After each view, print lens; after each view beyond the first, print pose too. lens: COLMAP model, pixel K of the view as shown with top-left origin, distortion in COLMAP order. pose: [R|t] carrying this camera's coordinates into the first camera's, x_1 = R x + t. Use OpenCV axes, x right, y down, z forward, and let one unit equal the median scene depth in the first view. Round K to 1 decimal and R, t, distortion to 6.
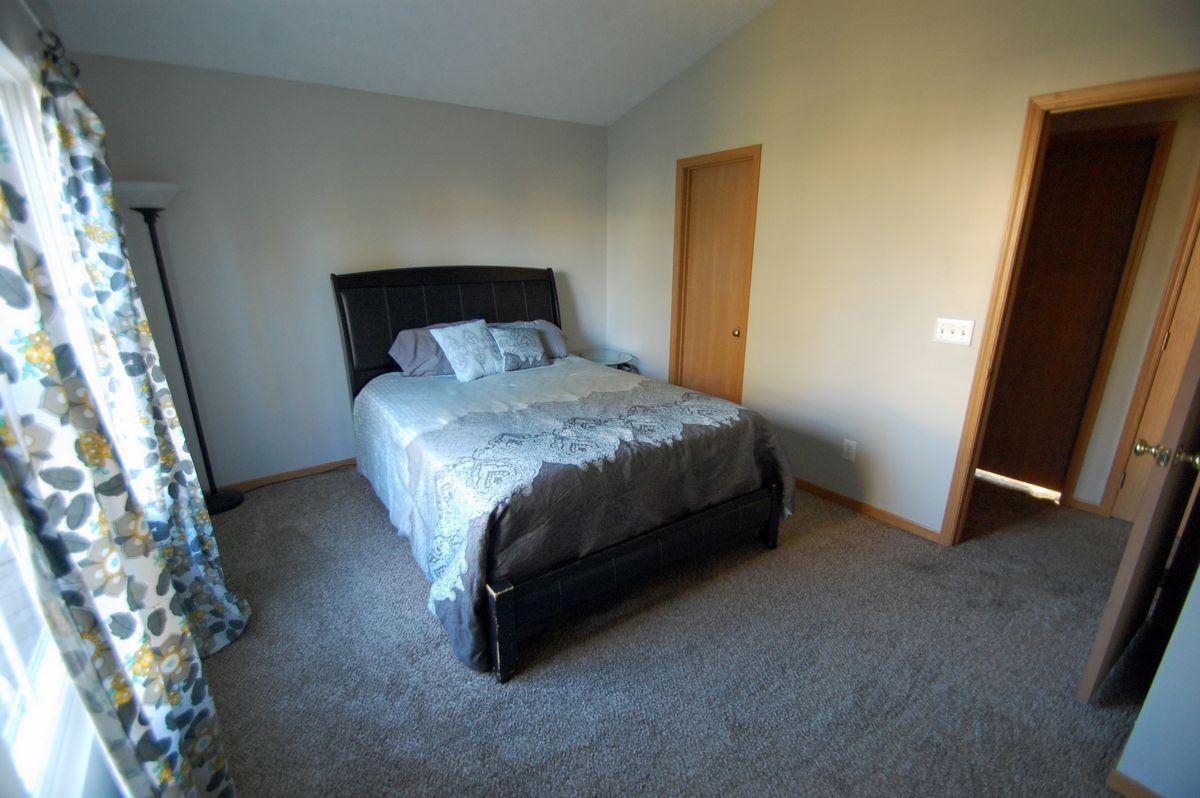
lens RADIAL K [[528.8, 0, 592.1], [0, 528.8, 399.8], [0, 0, 1]] dist [0.019594, -0.022790]
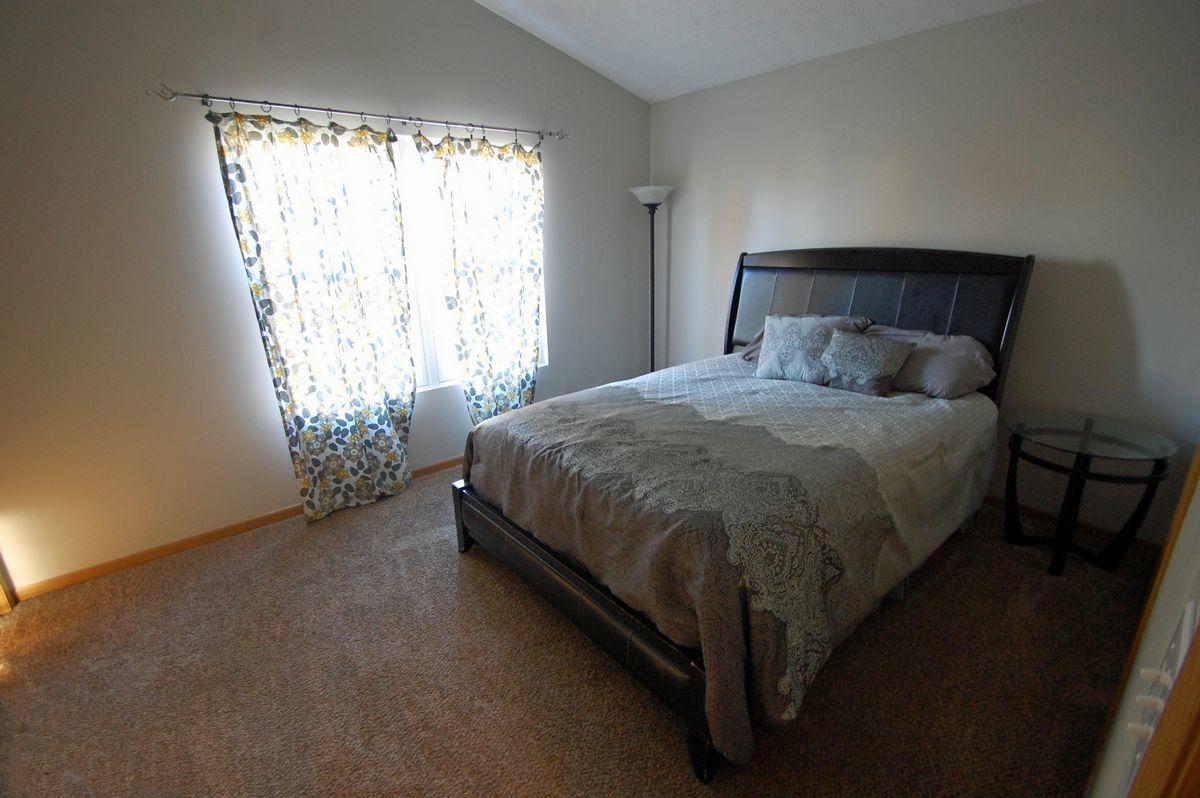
lens RADIAL K [[528.8, 0, 592.1], [0, 528.8, 399.8], [0, 0, 1]] dist [0.019594, -0.022790]
pose [[0.069806, 0.293226, -0.953491, 0.648535], [-0.256355, 0.928996, 0.266925, -0.177377], [0.964059, 0.225799, 0.140020, 0.655049]]
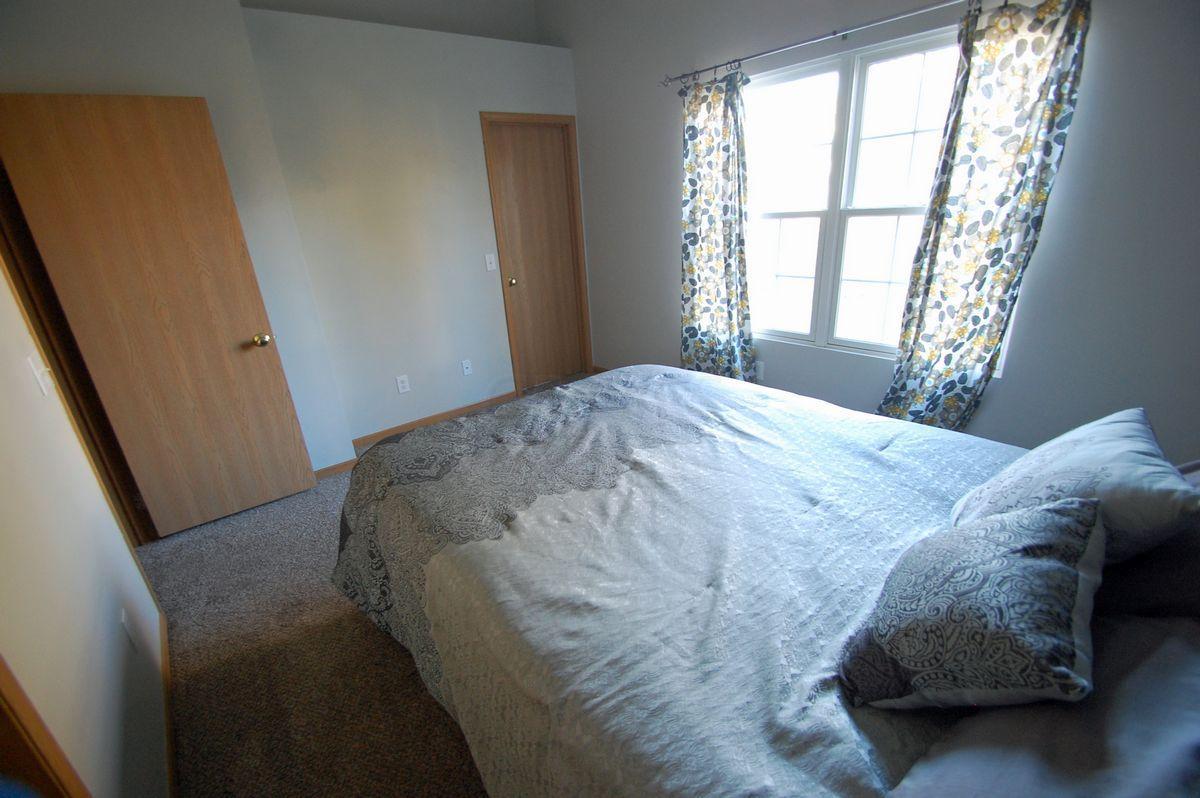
lens RADIAL K [[528.8, 0, 592.1], [0, 528.8, 399.8], [0, 0, 1]] dist [0.019594, -0.022790]
pose [[-0.995978, 0.084813, -0.028891, 0.029716], [0.050541, 0.798061, 0.600453, -0.363545], [0.073983, 0.596578, -0.799138, 1.312056]]
